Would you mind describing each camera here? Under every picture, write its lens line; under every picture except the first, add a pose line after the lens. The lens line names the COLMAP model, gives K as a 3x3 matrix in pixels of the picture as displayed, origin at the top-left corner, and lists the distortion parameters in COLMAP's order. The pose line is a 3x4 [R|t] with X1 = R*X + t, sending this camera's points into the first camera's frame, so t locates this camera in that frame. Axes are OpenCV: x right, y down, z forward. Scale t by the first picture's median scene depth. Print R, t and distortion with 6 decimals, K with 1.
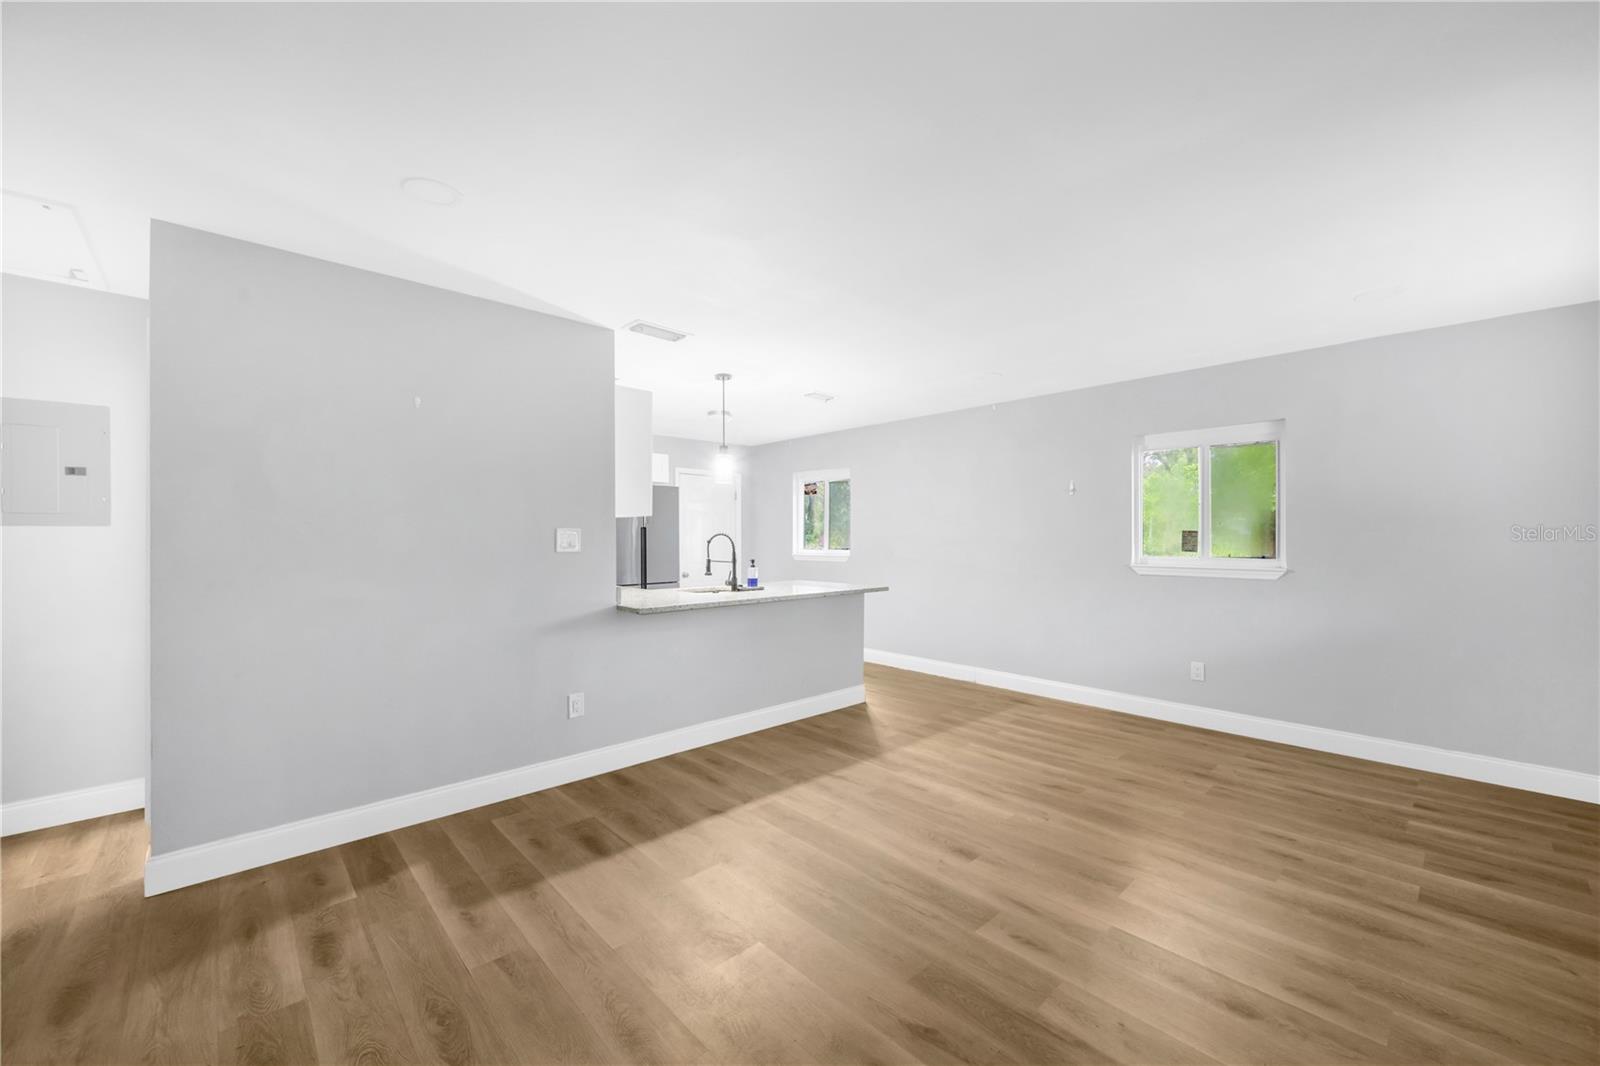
lens RADIAL K [[635.7, 0, 797.7], [0, 635.7, 532.1], [0, 0, 1]] dist [0.001609, -0.000147]
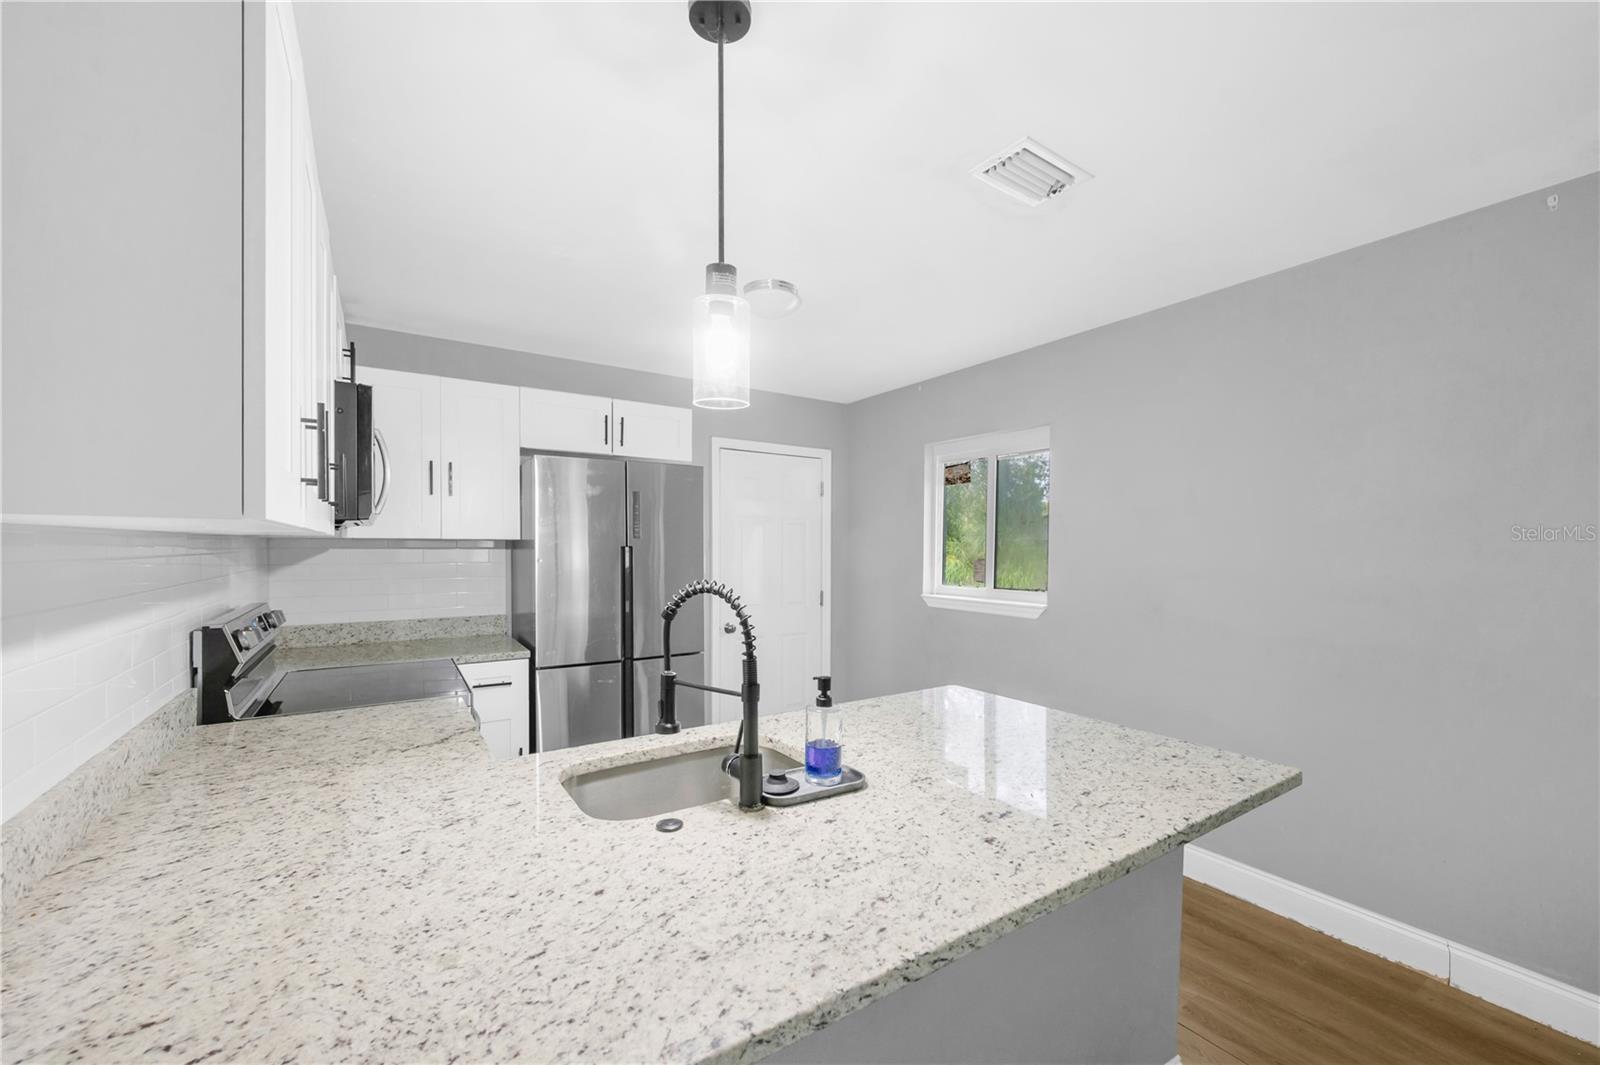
lens RADIAL K [[635.0, 0, 805.1], [0, 635.0, 539.9], [0, 0, 1]] dist [-0.001689, -0.000252]
pose [[0.987231, 0.004850, -0.159224, -0.022404], [-0.004909, 0.999988, 0.000021, -0.011843], [0.159222, 0.000761, 0.987242, 0.474611]]
